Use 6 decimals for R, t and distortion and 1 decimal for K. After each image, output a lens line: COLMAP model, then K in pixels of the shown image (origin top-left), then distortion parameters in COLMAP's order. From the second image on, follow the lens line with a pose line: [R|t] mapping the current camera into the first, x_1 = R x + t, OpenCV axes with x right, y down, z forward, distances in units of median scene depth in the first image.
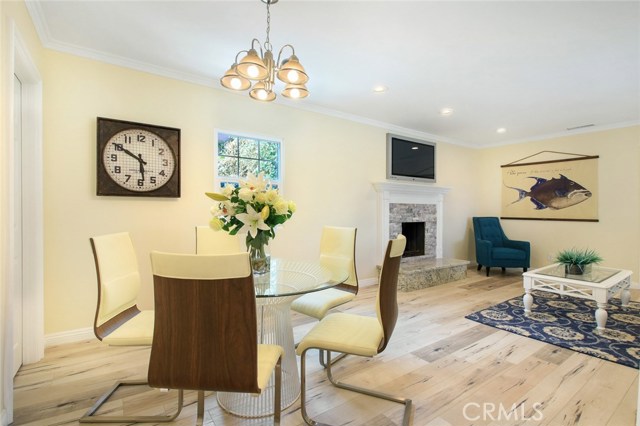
lens RADIAL K [[303.8, 0, 323.5], [0, 303.8, 211.4], [0, 0, 1]] dist [0.009070, -0.015503]
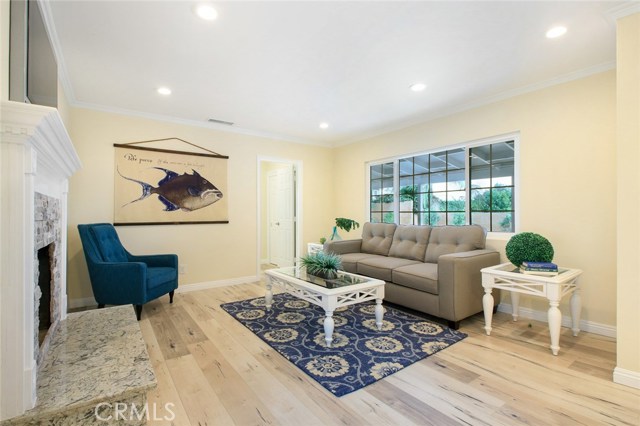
lens RADIAL K [[303.8, 0, 320.9], [0, 303.8, 207.9], [0, 0, 1]] dist [0.009070, -0.015503]
pose [[0.000916, 0.010876, 0.999940, -0.078046], [0.011583, 0.999874, -0.010886, -0.001626], [-0.999932, 0.011592, 0.000789, 0.692489]]
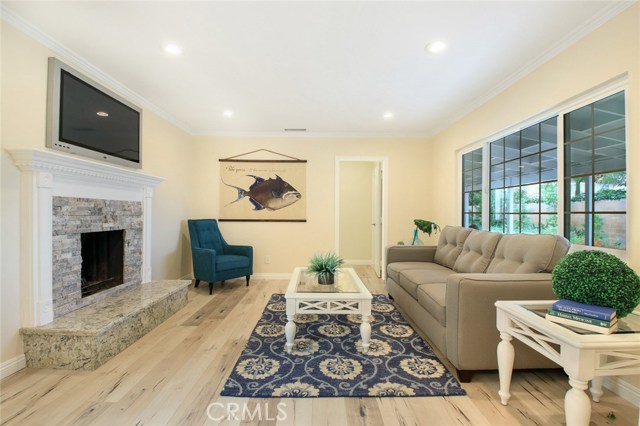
lens RADIAL K [[303.8, 0, 316.3], [0, 303.8, 207.5], [0, 0, 1]] dist [0.009070, -0.015503]
pose [[0.589005, 0.011954, 0.808041, 0.066678], [0.003243, 0.999848, -0.017156, 0.001377], [-0.808123, 0.012726, 0.588876, 0.341323]]
